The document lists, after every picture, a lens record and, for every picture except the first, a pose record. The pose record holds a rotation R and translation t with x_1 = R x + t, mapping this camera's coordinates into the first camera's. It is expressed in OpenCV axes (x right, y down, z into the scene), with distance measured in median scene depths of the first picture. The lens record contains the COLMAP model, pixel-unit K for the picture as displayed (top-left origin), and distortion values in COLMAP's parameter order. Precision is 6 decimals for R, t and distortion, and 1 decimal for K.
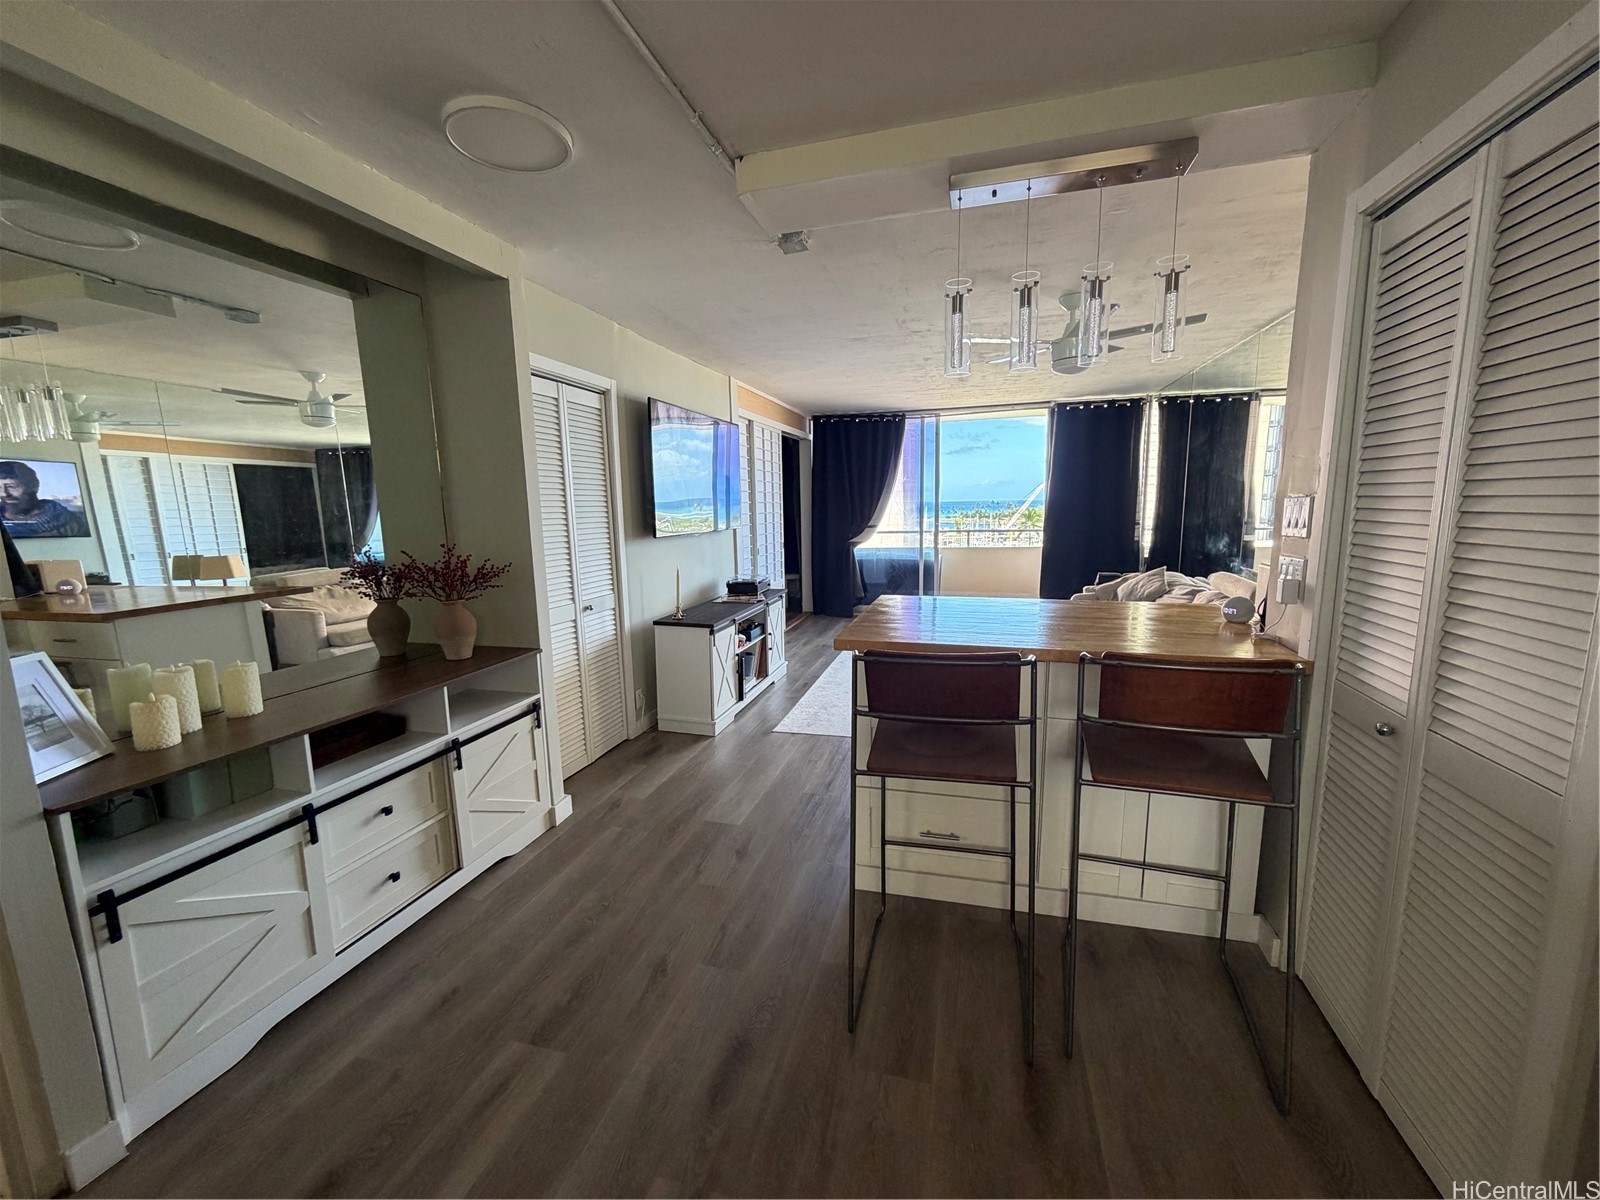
lens RADIAL K [[642.1, 0, 800.0], [0, 642.1, 600.0], [0, 0, 1]] dist [0.000602, 0.000031]
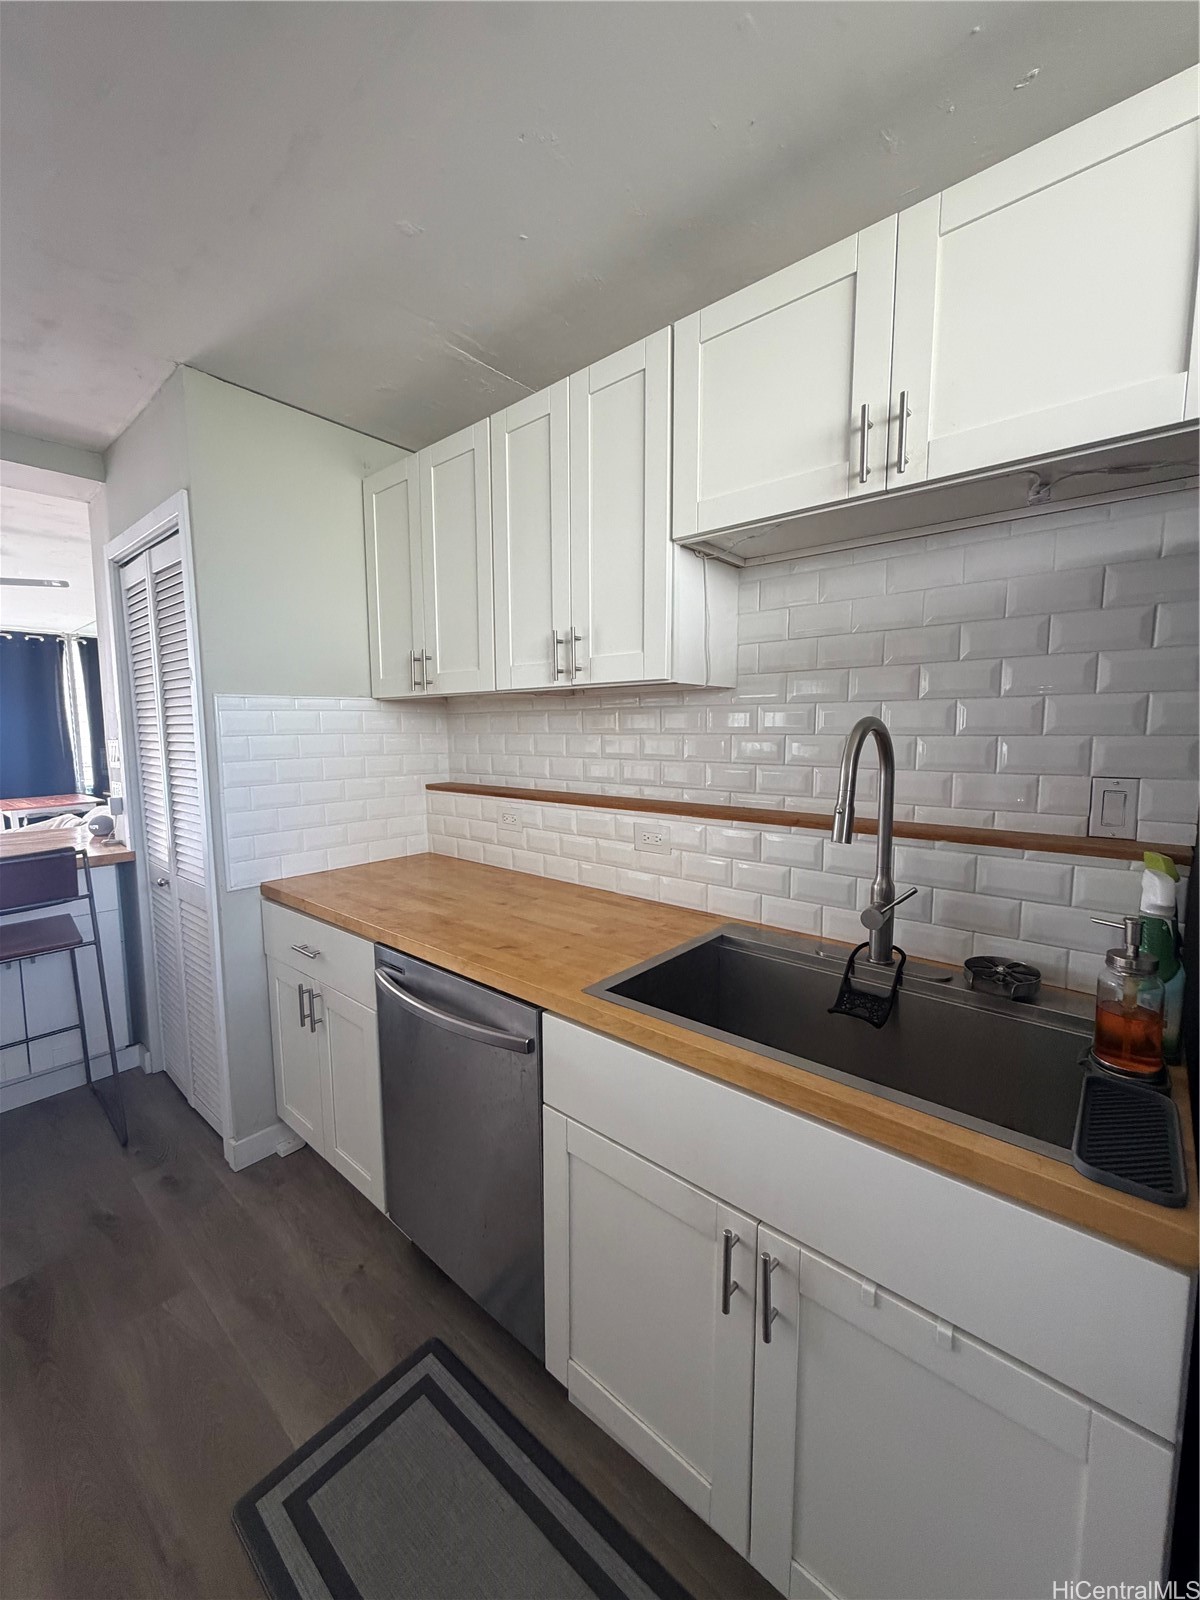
lens RADIAL K [[642.1, 0, 600.0], [0, 642.1, 800.0], [0, 0, 1]] dist [0.000602, 0.000031]
pose [[0.424589, -0.079667, 0.901875, -0.072739], [0.132908, 0.990814, 0.024952, 0.092673], [-0.895578, 0.109272, 0.431277, -0.675049]]
